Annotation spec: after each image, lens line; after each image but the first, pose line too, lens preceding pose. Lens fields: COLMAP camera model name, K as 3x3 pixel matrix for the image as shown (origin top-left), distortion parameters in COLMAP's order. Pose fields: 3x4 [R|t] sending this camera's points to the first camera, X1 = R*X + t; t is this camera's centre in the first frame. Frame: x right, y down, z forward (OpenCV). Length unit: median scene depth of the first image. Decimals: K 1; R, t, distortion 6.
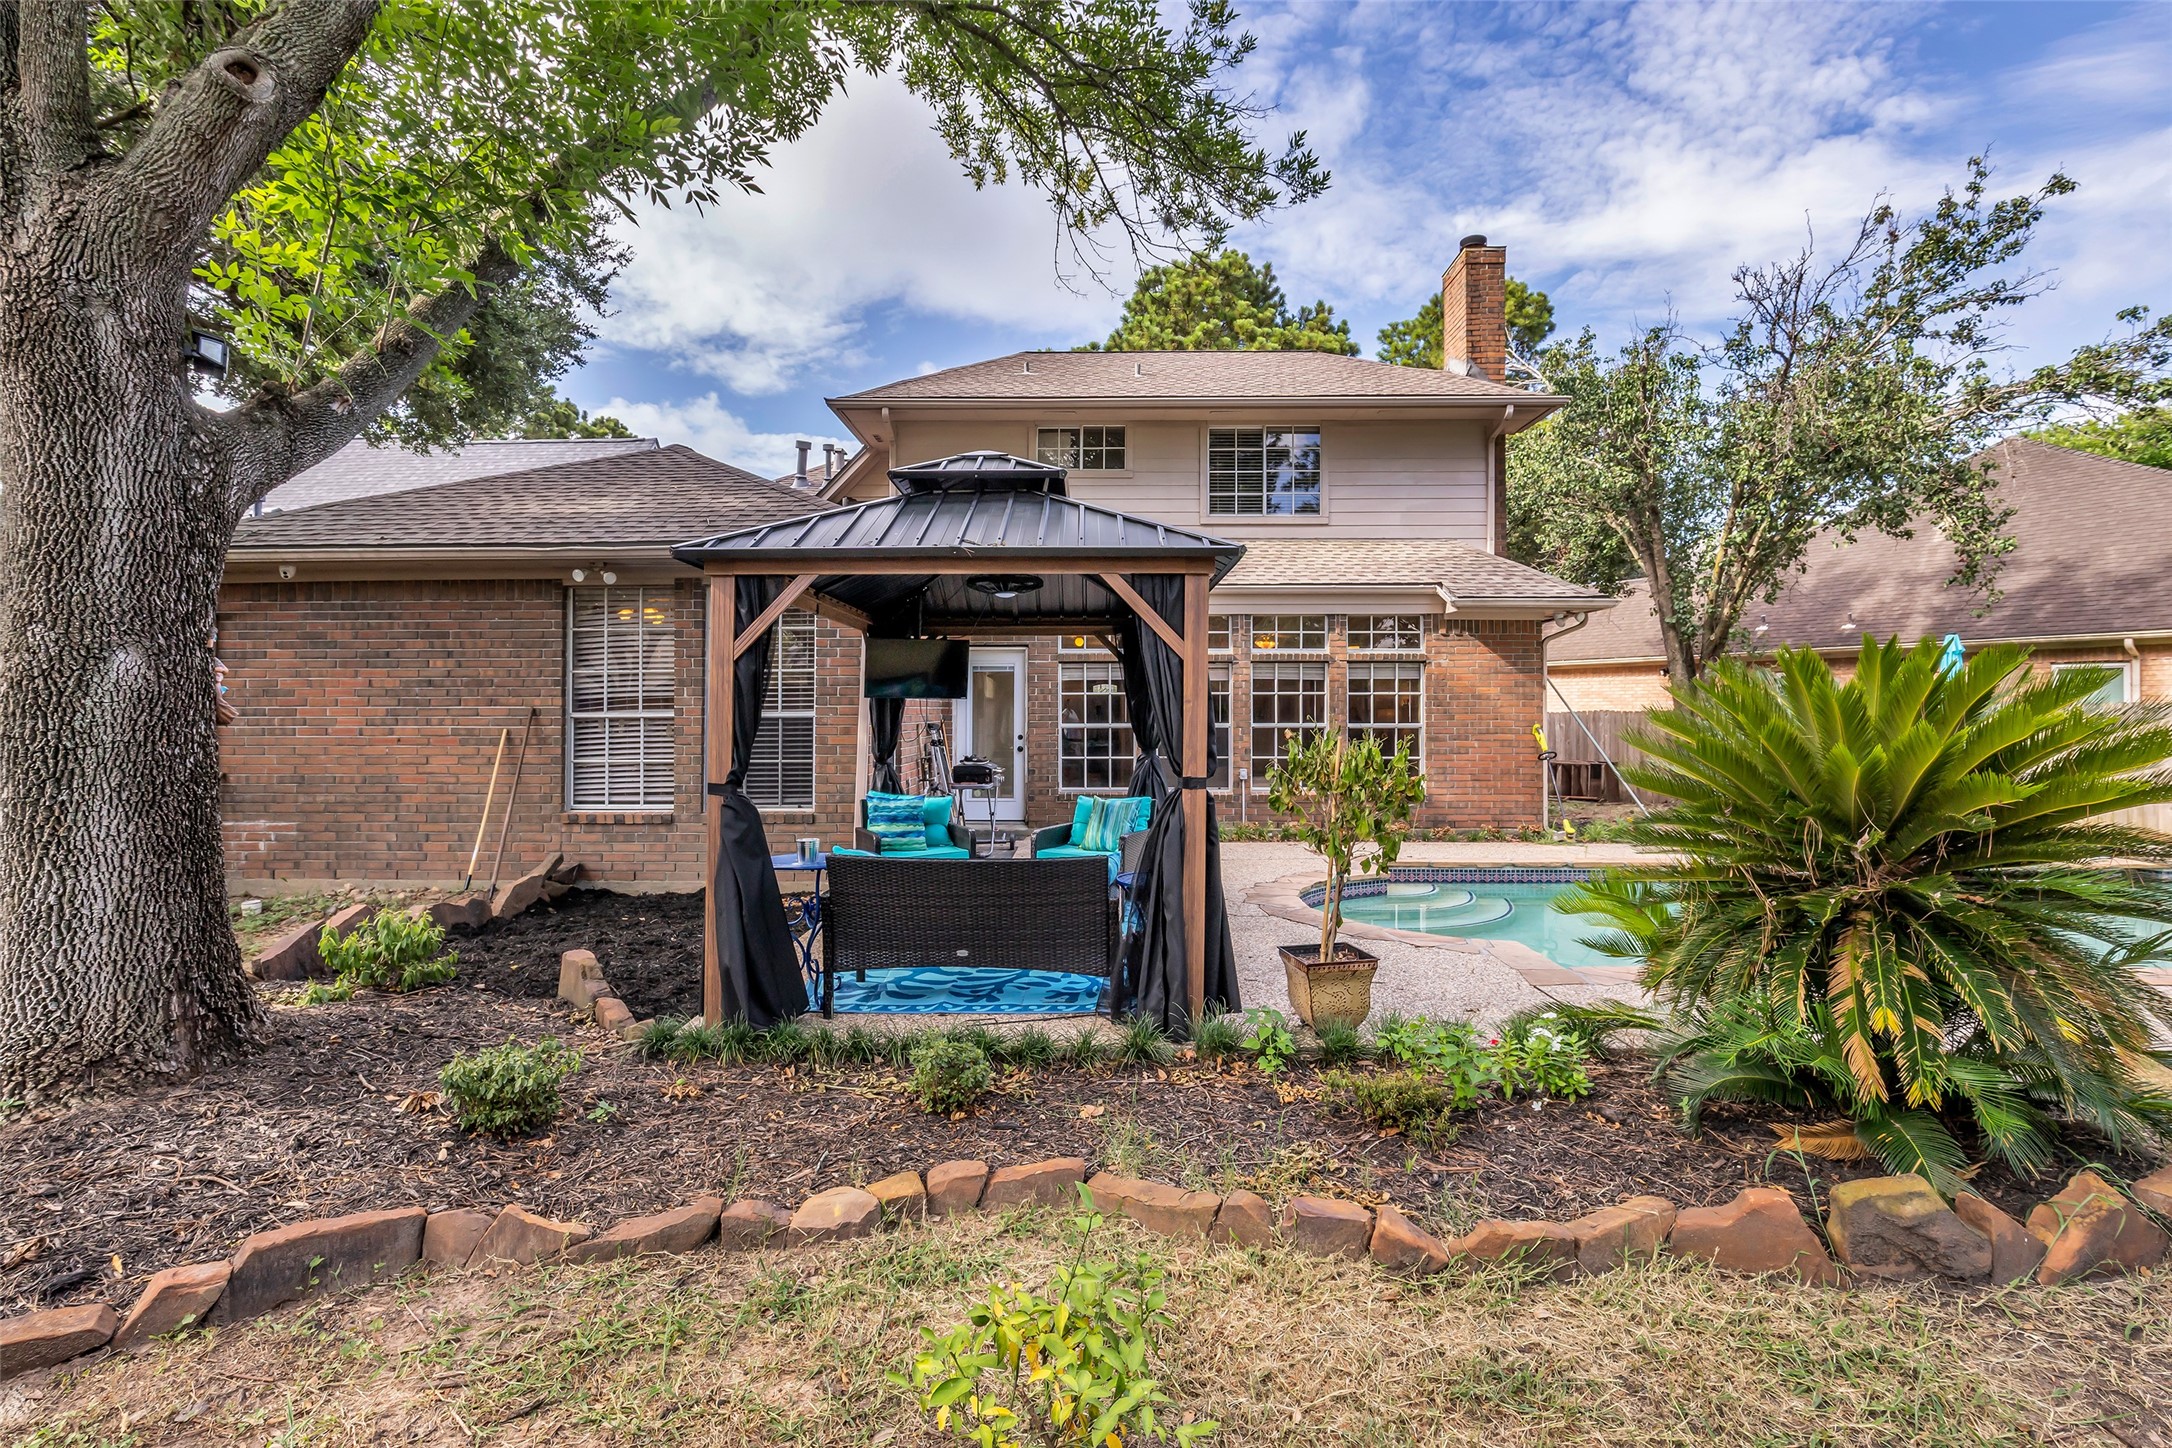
lens RADIAL K [[984.5, 0, 1087.2], [0, 984.5, 717.9], [0, 0, 1]] dist [-0.011854, -0.000214]
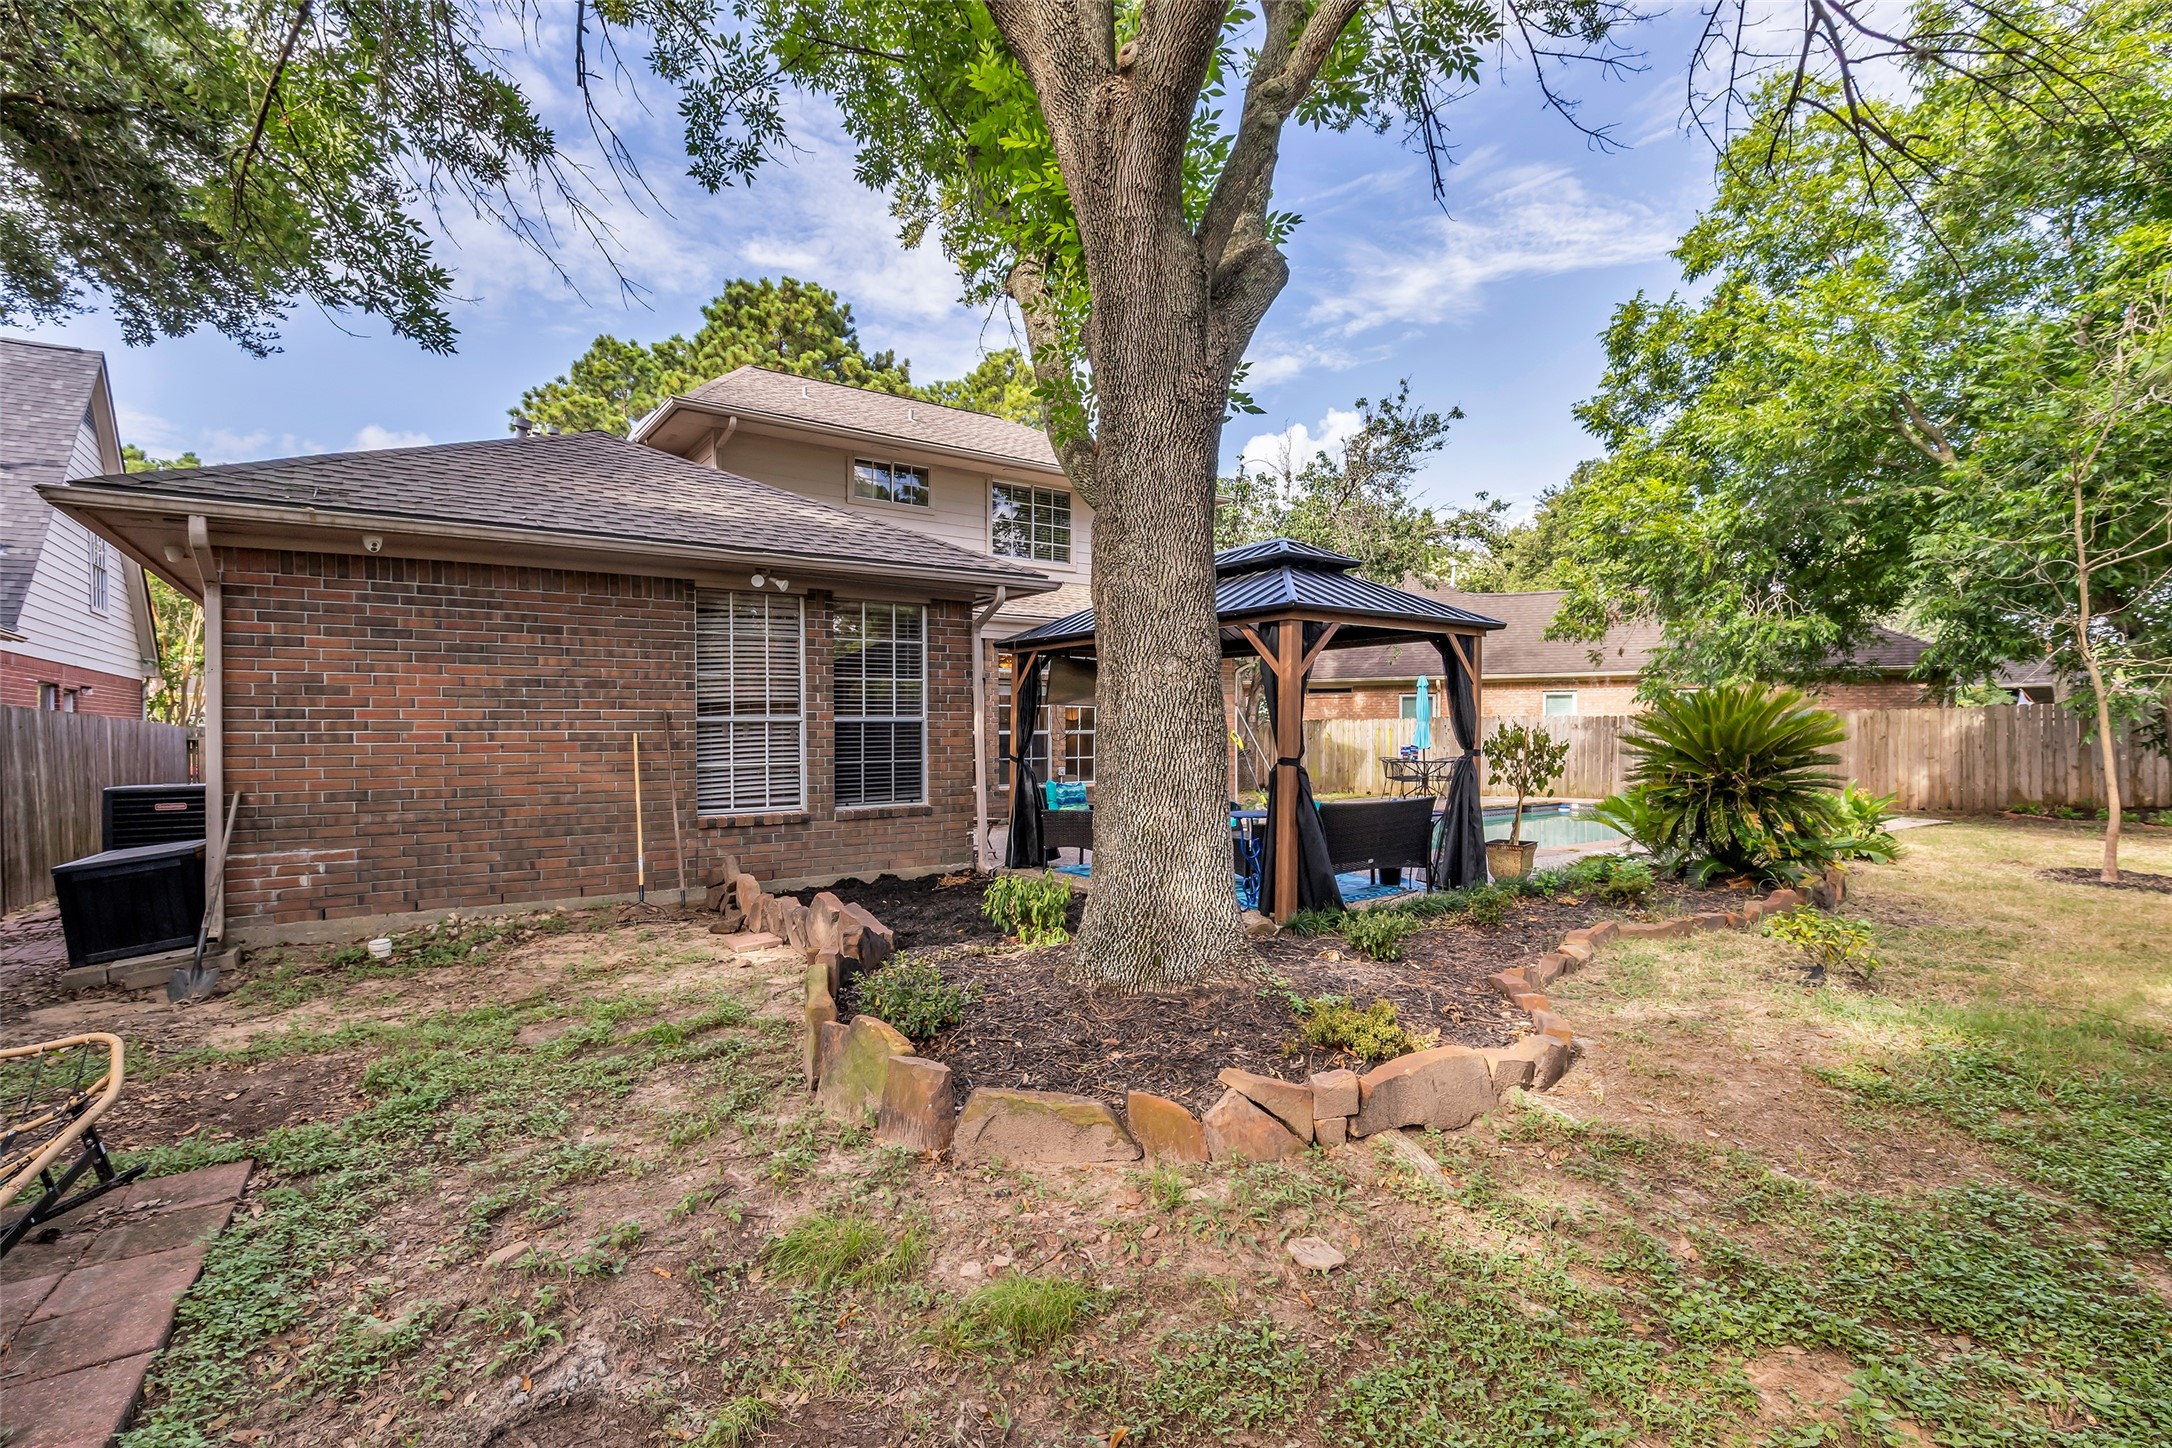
lens RADIAL K [[984.5, 0, 1051.8], [0, 984.5, 750.6], [0, 0, 1]] dist [-0.011854, -0.000214]
pose [[0.817179, -0.014332, 0.576206, -0.799194], [0.005952, 0.999847, 0.016427, 0.014749], [-0.576353, -0.009994, 0.817140, -0.007370]]
